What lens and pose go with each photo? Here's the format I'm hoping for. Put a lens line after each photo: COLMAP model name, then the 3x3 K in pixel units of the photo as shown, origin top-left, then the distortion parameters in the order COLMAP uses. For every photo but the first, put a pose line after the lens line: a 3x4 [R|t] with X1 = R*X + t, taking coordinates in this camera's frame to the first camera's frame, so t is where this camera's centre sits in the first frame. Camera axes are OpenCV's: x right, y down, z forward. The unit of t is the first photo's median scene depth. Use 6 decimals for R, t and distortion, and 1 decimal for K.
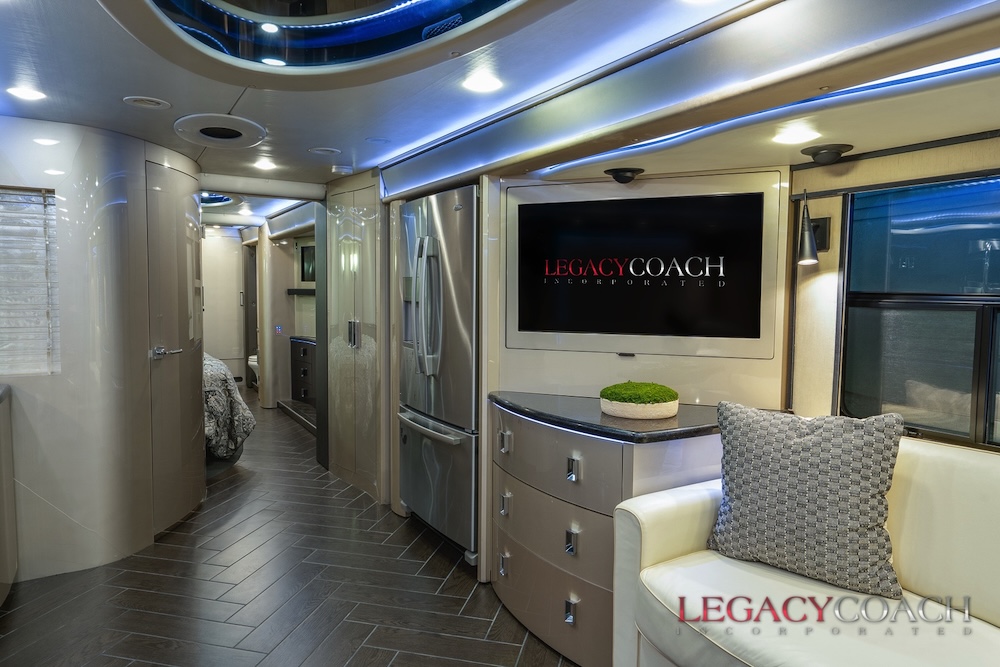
lens RADIAL K [[643.9, 0, 498.2], [0, 643.9, 333.4], [0, 0, 1]] dist [0.010403, 0.001465]
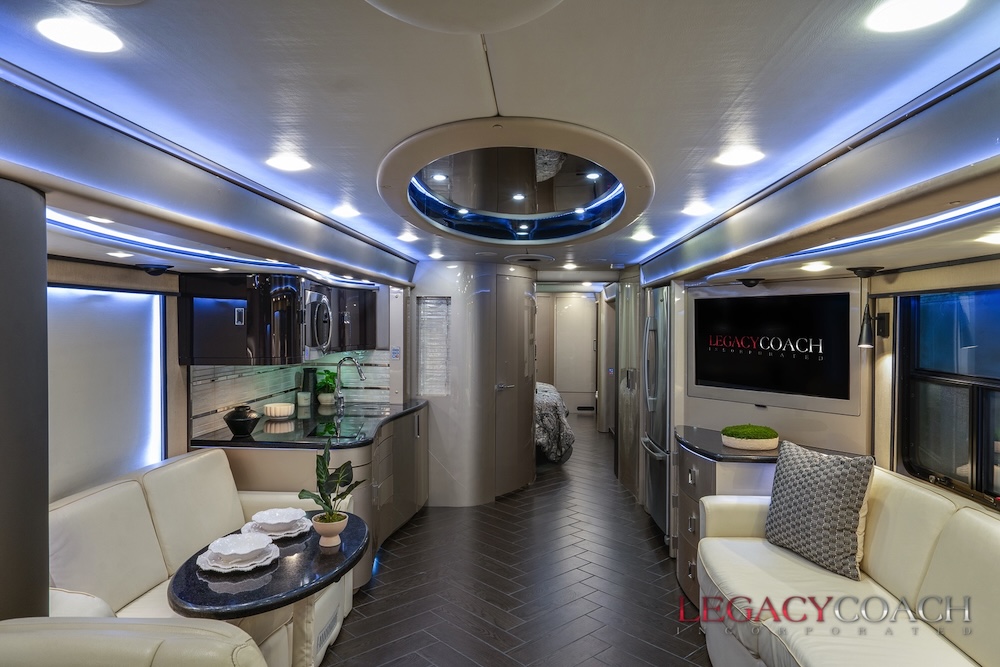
lens RADIAL K [[635.8, 0, 500.3], [0, 635.8, 330.9], [0, 0, 1]] dist [0.001318, -0.001278]
pose [[0.826135, 0.001680, -0.563470, 0.600056], [-0.036344, 0.998072, -0.050310, -0.046211], [0.562299, 0.062041, 0.824603, -0.551402]]
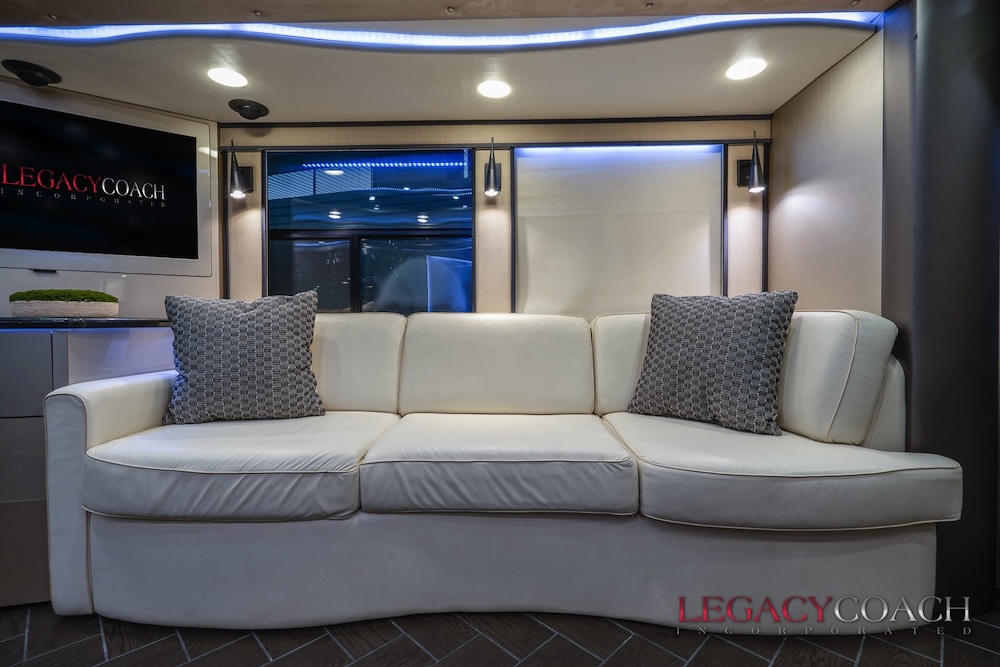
lens RADIAL K [[453.7, 0, 504.6], [0, 453.7, 332.0], [0, 0, 1]] dist [-0.007526, 0.000095]
pose [[0.517650, -0.023853, 0.855260, -0.022996], [0.068903, 0.997527, -0.013883, 0.210755], [-0.852814, 0.066116, 0.518013, 0.097096]]
